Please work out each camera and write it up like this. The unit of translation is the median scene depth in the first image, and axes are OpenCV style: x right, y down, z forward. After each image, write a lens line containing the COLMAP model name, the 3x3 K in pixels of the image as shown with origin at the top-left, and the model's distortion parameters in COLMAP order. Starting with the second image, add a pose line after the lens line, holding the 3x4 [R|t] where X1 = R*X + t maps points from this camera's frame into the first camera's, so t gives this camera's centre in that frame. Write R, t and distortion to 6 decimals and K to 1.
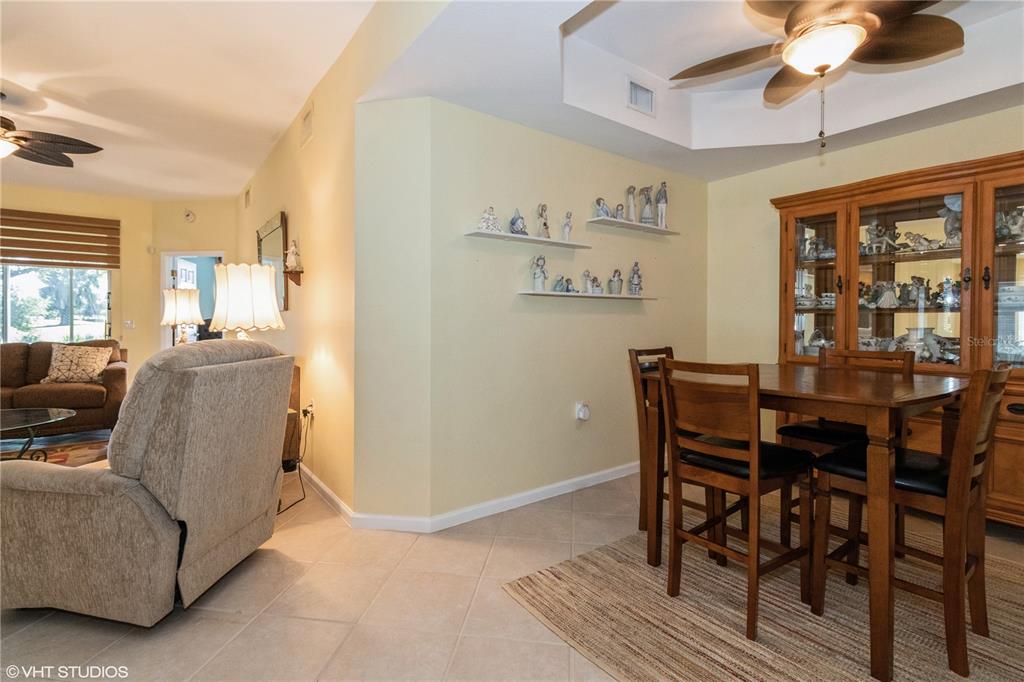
lens RADIAL K [[480.5, 0, 492.7], [0, 480.5, 333.8], [0, 0, 1]] dist [-0.004047, -0.000374]
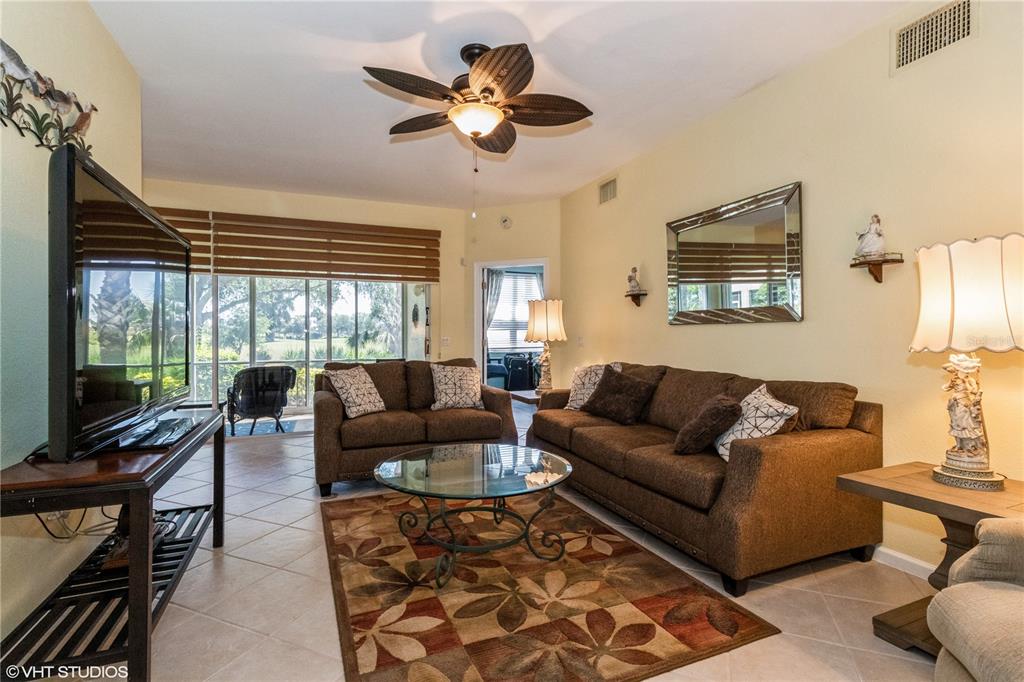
lens RADIAL K [[468.4, 0, 512.7], [0, 468.4, 332.4], [0, 0, 1]] dist [0.117182, 0.000043]
pose [[0.975588, -0.013708, -0.219182, -0.432531], [0.006830, 0.999461, -0.032107, -0.006319], [0.219504, 0.029827, 0.975156, 0.131080]]
